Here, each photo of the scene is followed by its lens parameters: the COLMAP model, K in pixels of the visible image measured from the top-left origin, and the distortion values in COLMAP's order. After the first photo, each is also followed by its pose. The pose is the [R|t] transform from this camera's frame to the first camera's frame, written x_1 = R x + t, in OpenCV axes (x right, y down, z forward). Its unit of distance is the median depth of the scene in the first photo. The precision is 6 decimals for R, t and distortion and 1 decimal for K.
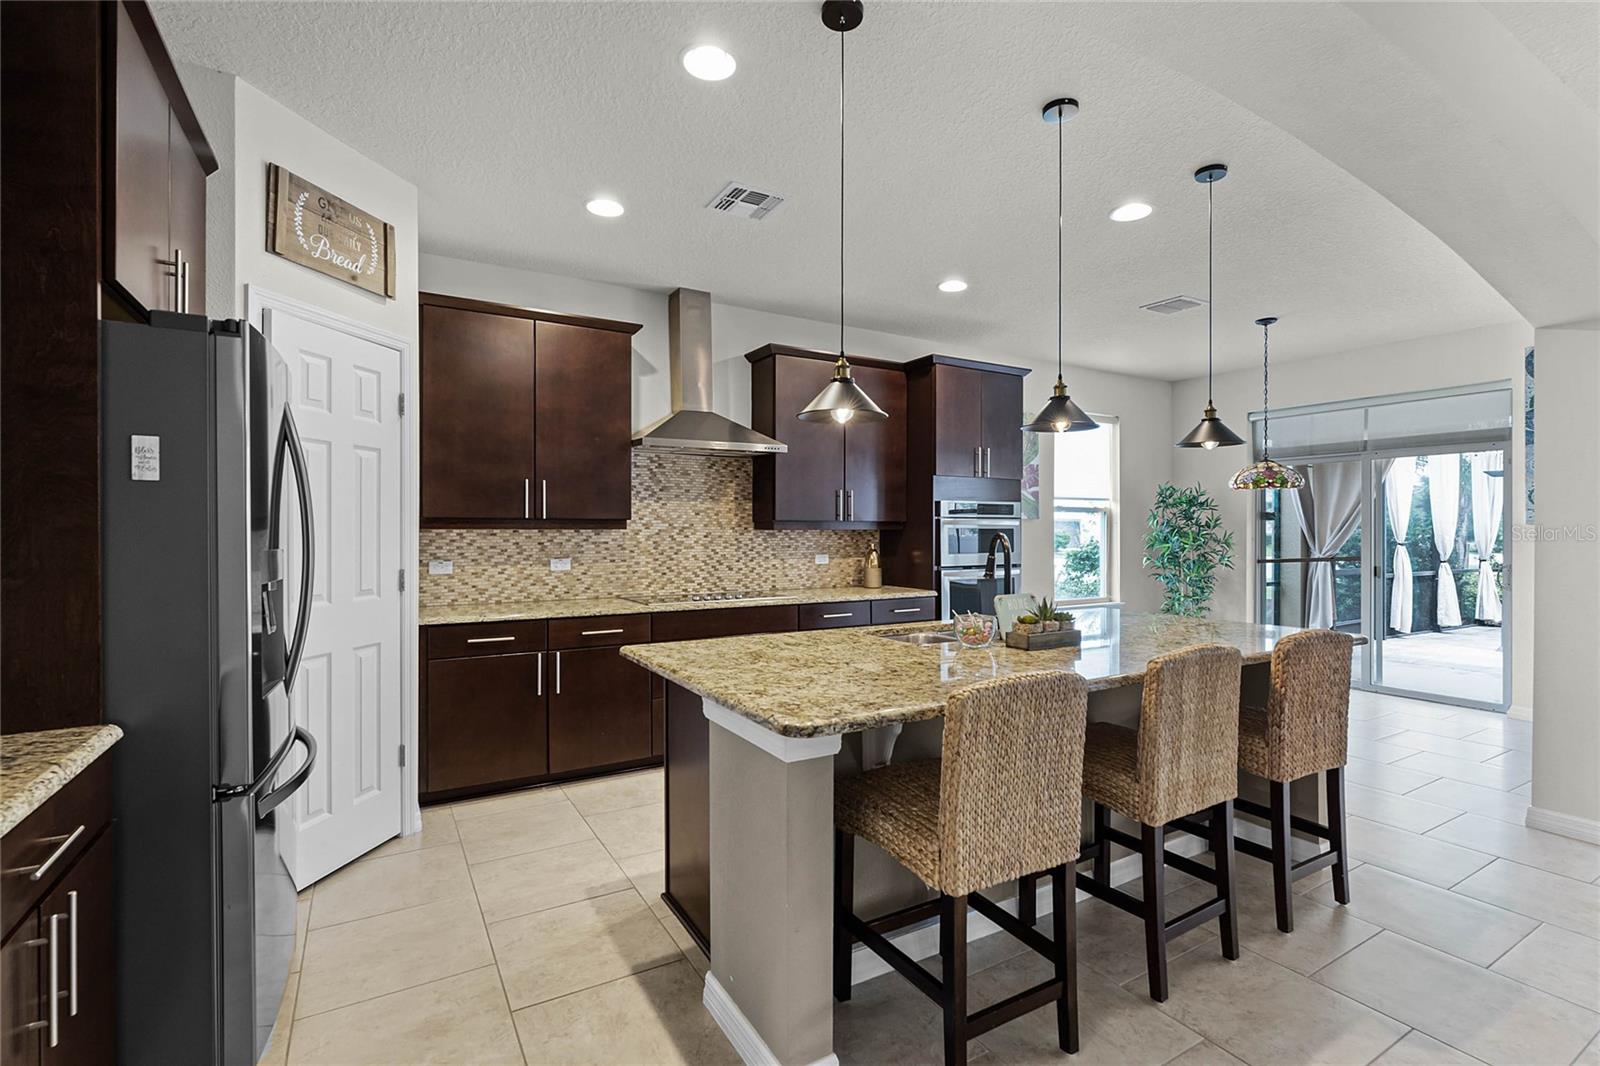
lens RADIAL K [[724.4, 0, 804.5], [0, 724.4, 536.5], [0, 0, 1]] dist [0.000631, -0.000554]
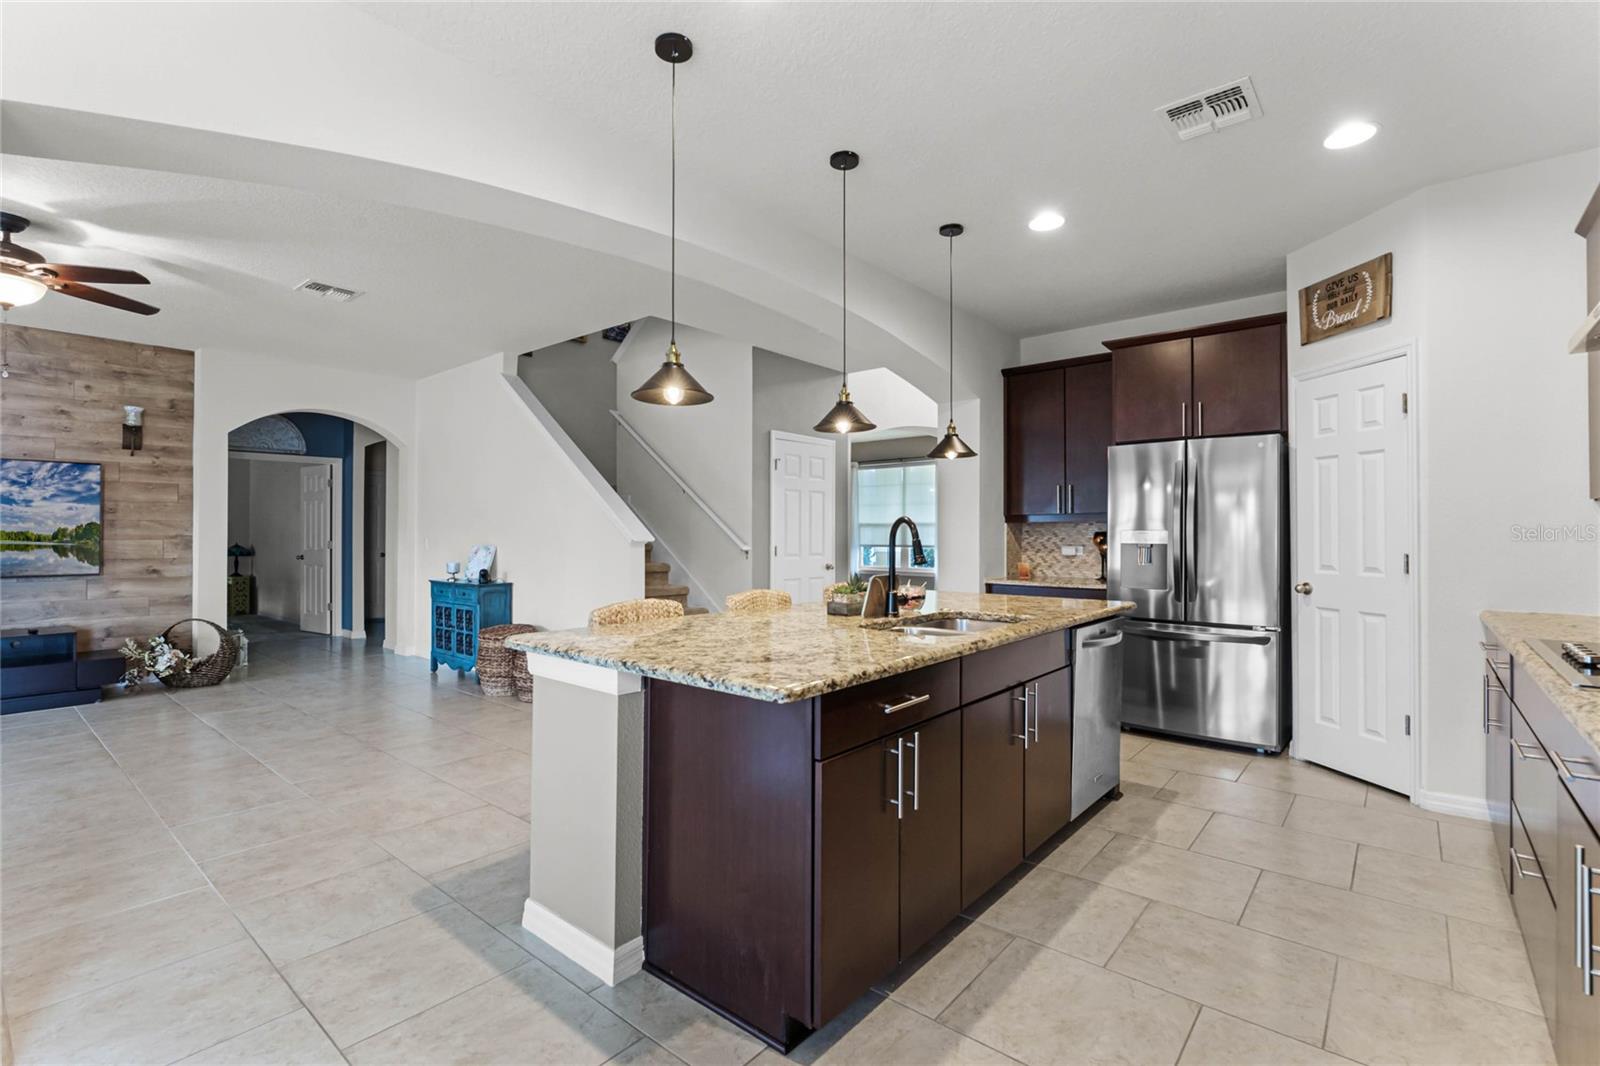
lens RADIAL K [[724.4, 0, 798.0], [0, 724.4, 529.1], [0, 0, 1]] dist [0.000631, -0.000554]
pose [[-0.944676, -0.003239, -0.327988, 0.417190], [-0.003063, 0.999995, -0.001052, 0.007636], [0.327990, 0.000011, -0.944681, 1.080785]]
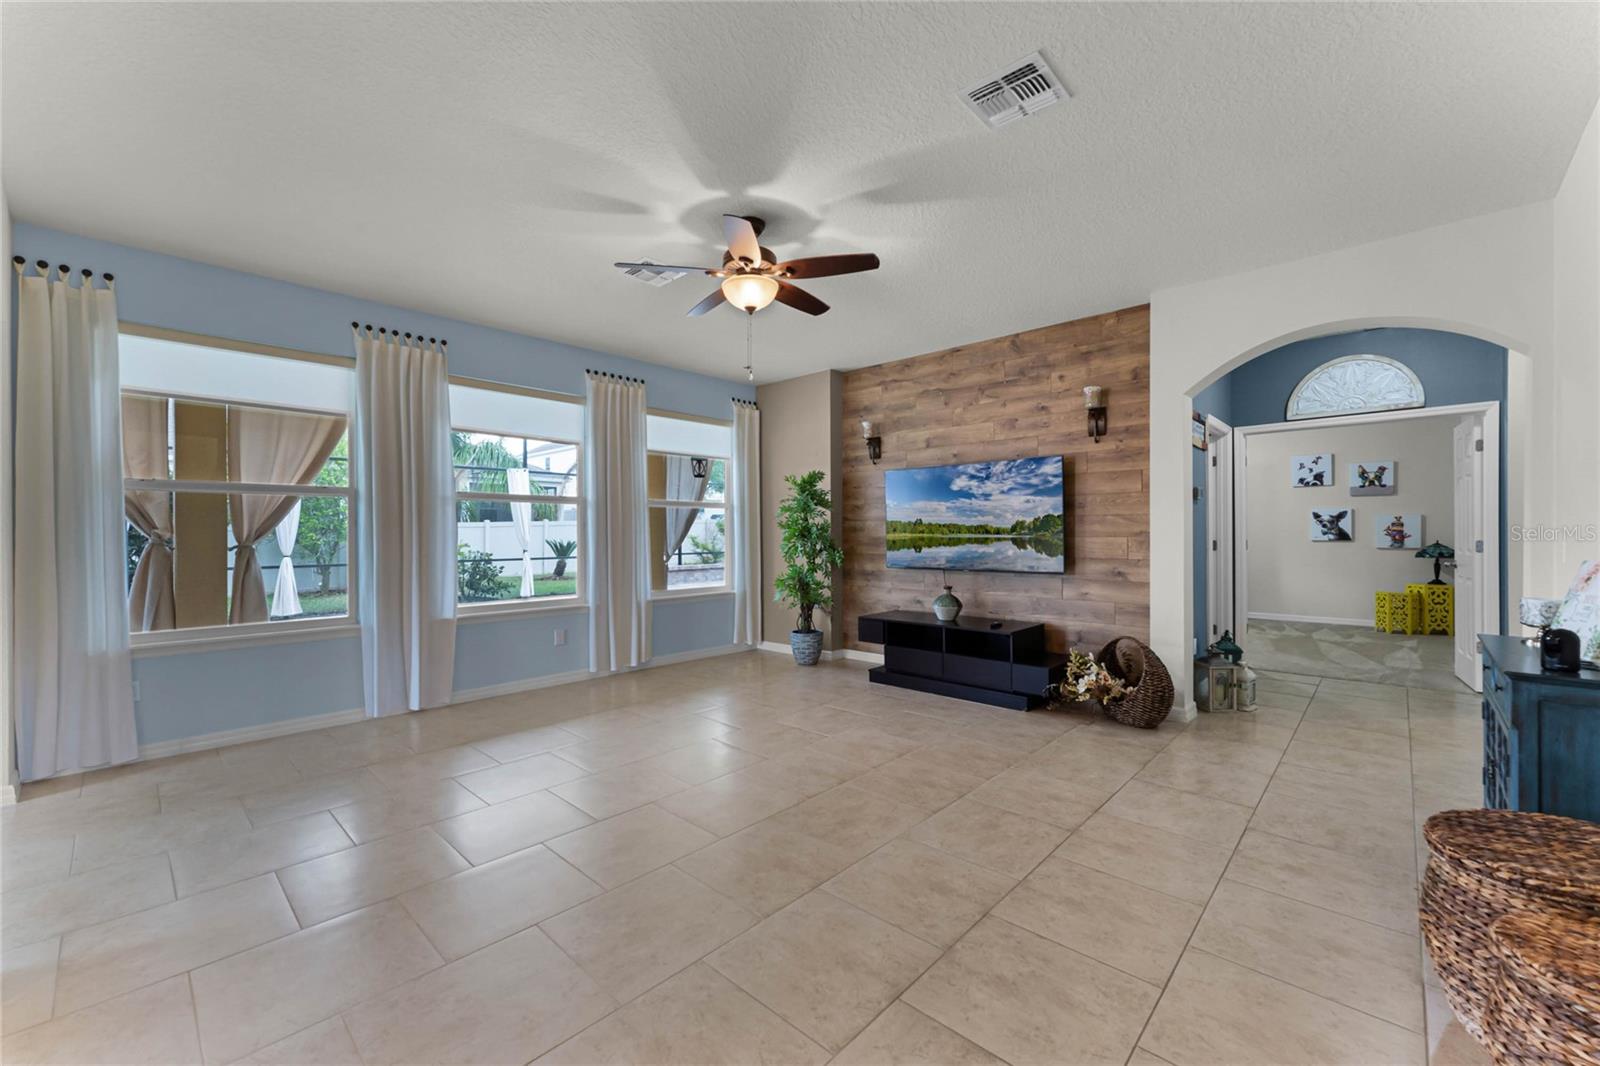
lens RADIAL K [[651.6, 0, 800.9], [0, 651.6, 528.7], [0, 0, 1]] dist [0.002053, 0.000211]
pose [[-0.284633, 0.007172, 0.958610, 0.268169], [0.008077, 0.999954, -0.005083, 0.016679], [-0.958603, 0.006296, -0.284678, 0.270838]]
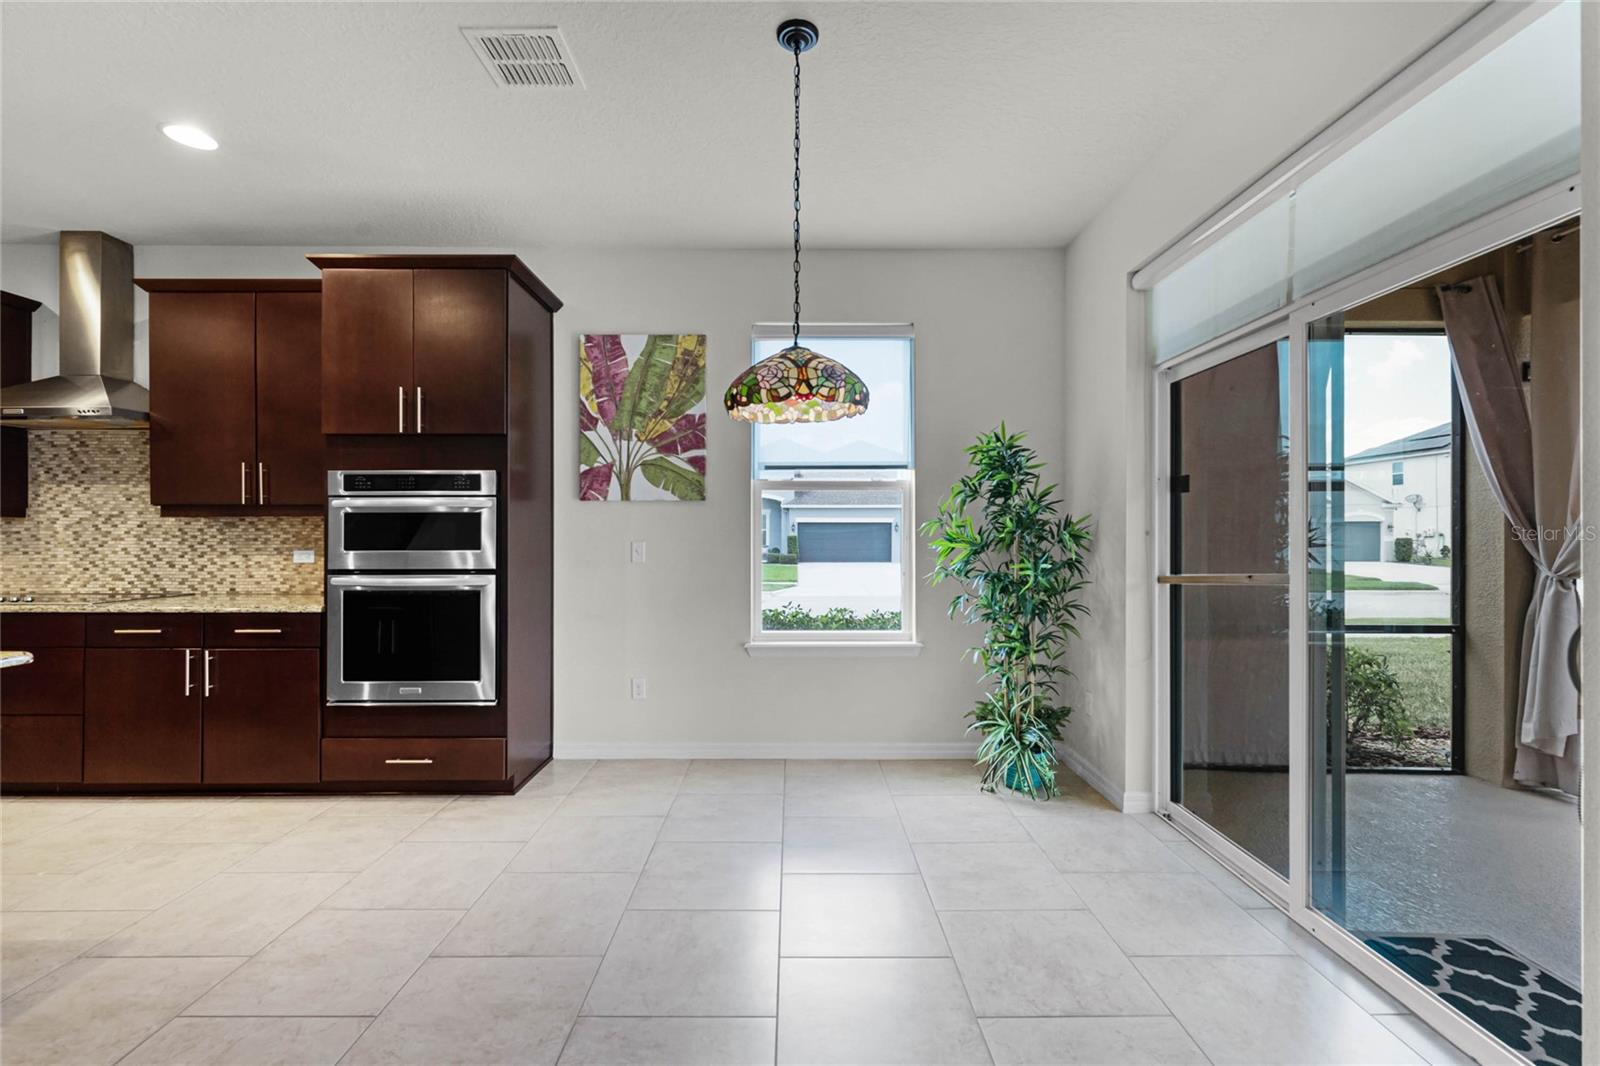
lens RADIAL K [[676.6, 0, 796.0], [0, 676.6, 537.2], [0, 0, 1]] dist [-0.004634, 0.000347]
pose [[0.867994, 0.000833, -0.496574, 0.871742], [-0.004170, 0.999976, -0.005612, 0.013597], [0.496557, 0.006942, 0.867976, 0.675972]]
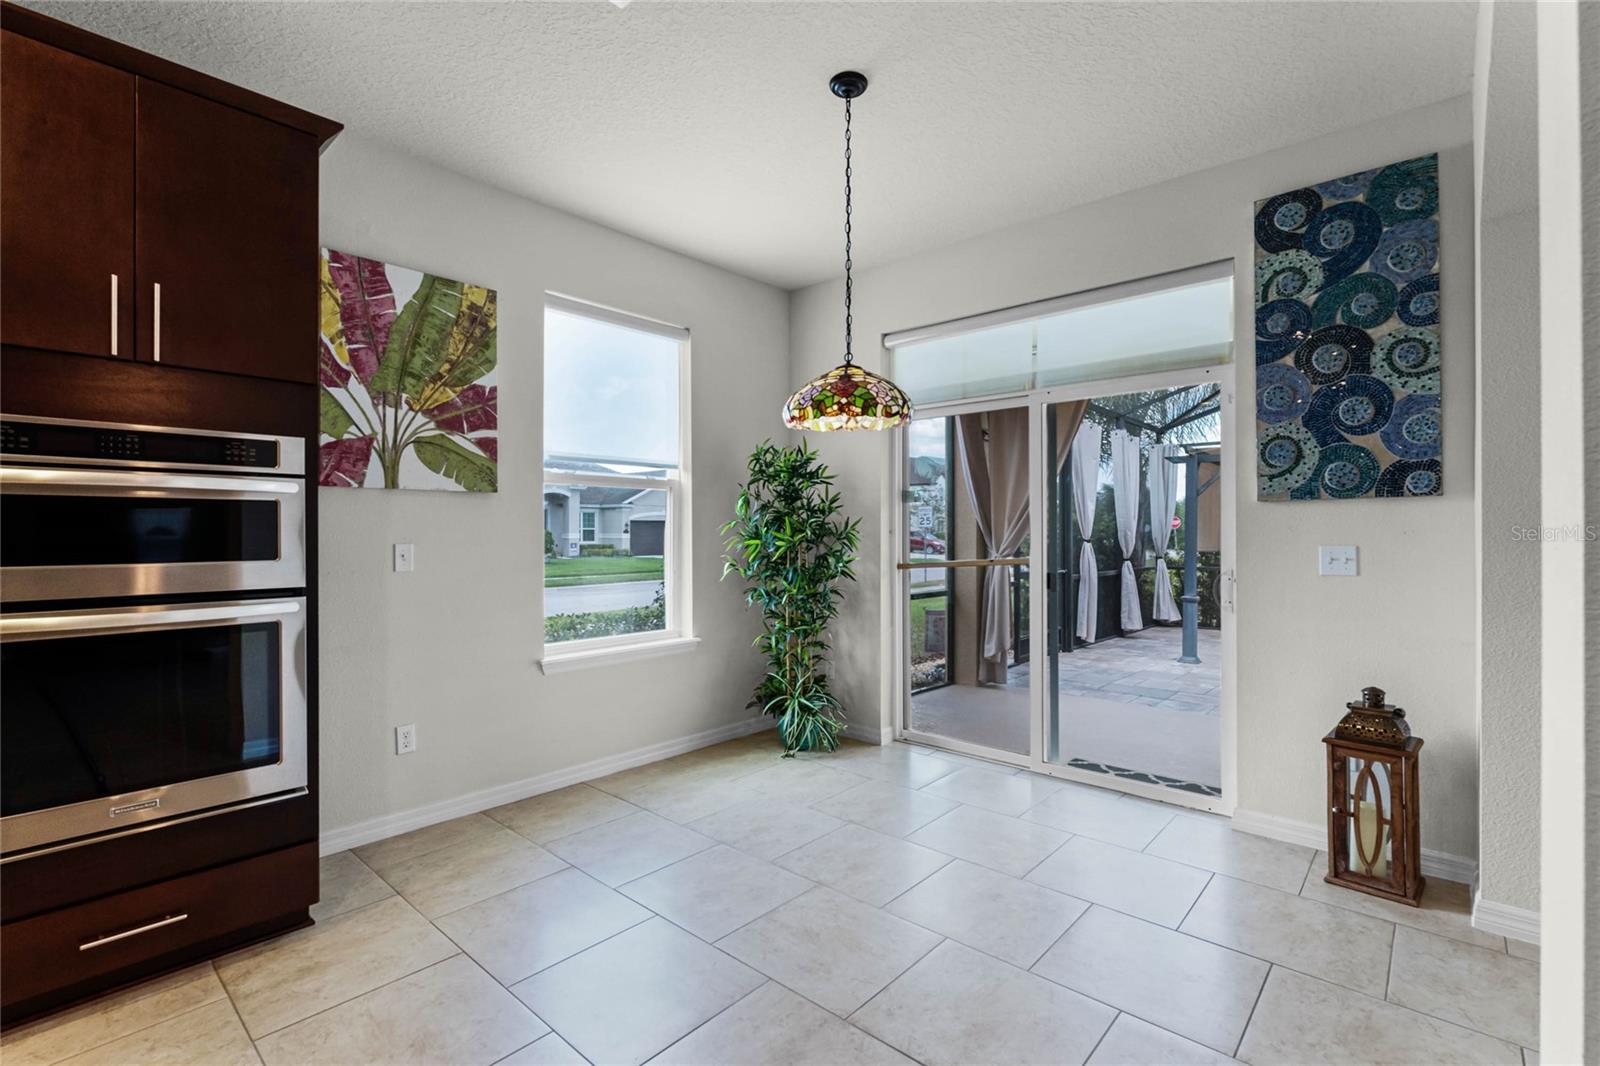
lens RADIAL K [[724.4, 0, 794.2], [0, 724.4, 528.0], [0, 0, 1]] dist [0.000631, -0.000554]
pose [[0.954770, -0.000319, 0.297345, 0.475590], [0.004356, 0.999907, -0.012915, 0.011283], [-0.297313, 0.013626, 0.954683, 0.566362]]
